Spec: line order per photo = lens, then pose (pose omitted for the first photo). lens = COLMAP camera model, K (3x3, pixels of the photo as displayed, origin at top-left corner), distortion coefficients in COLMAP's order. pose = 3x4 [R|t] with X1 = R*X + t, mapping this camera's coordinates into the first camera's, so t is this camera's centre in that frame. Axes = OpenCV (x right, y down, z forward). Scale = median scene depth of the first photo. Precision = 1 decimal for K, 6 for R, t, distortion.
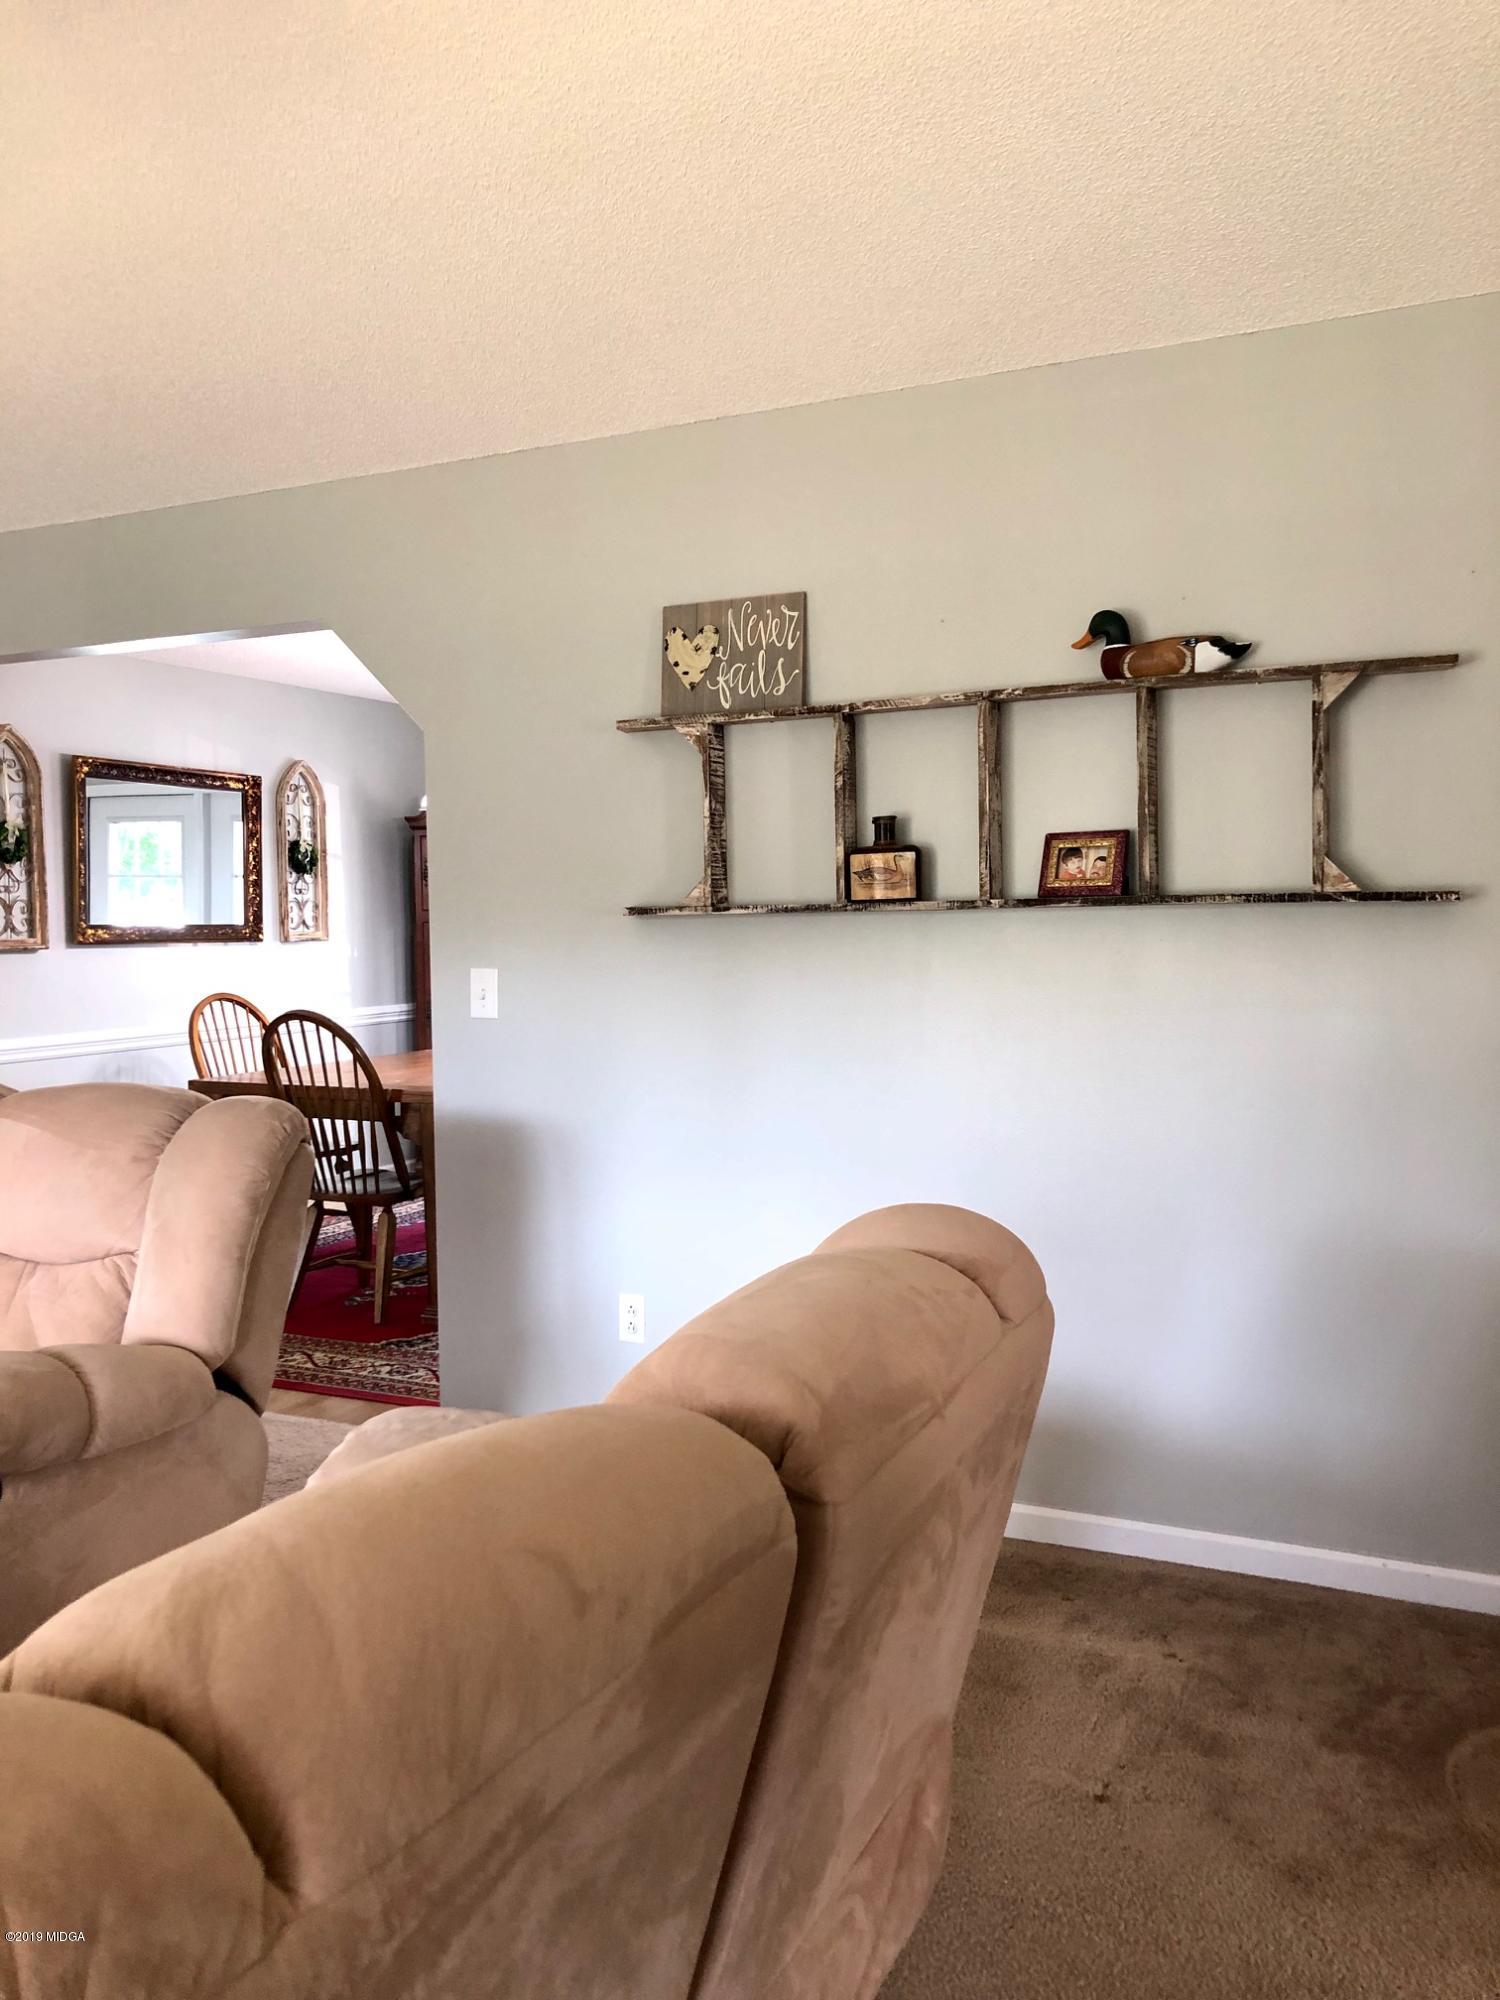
lens RADIAL K [[1671.0, 0, 755.4], [0, 1671.0, 1005.2], [0, 0, 1]] dist [0.042789, -0.014582]
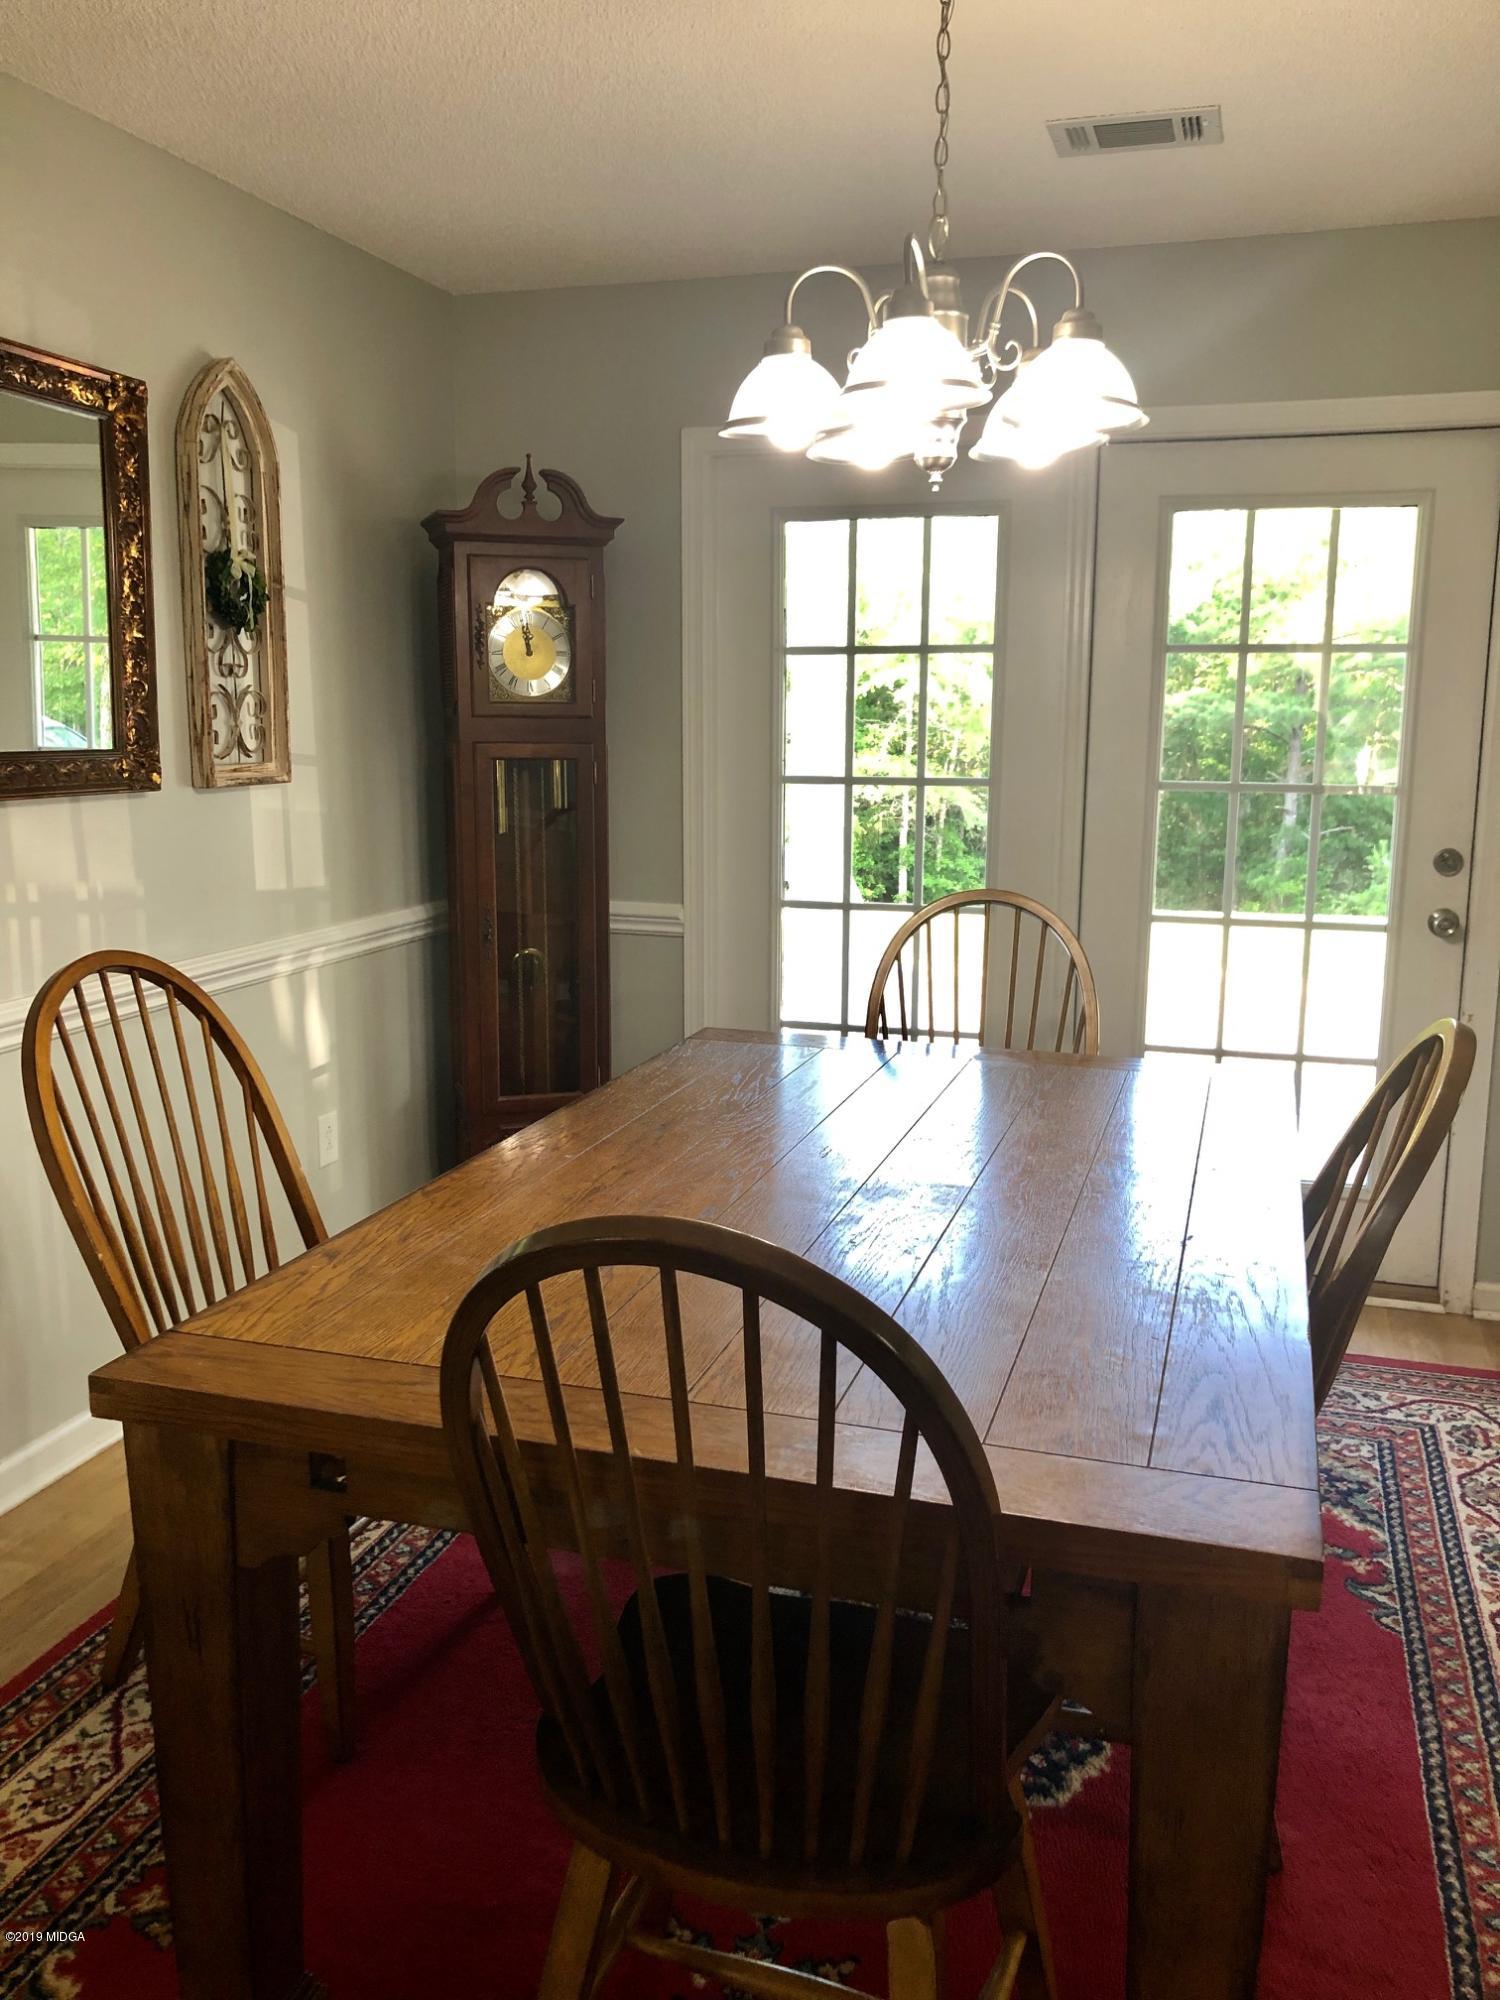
lens RADIAL K [[1671.0, 0, 741.4], [0, 1671.0, 993.6], [0, 0, 1]] dist [0.042789, -0.014582]
pose [[0.989591, -0.002241, 0.143888, -0.203798], [-0.014789, 0.993001, 0.117177, -0.037577], [-0.143143, -0.118086, 0.982632, 0.541232]]
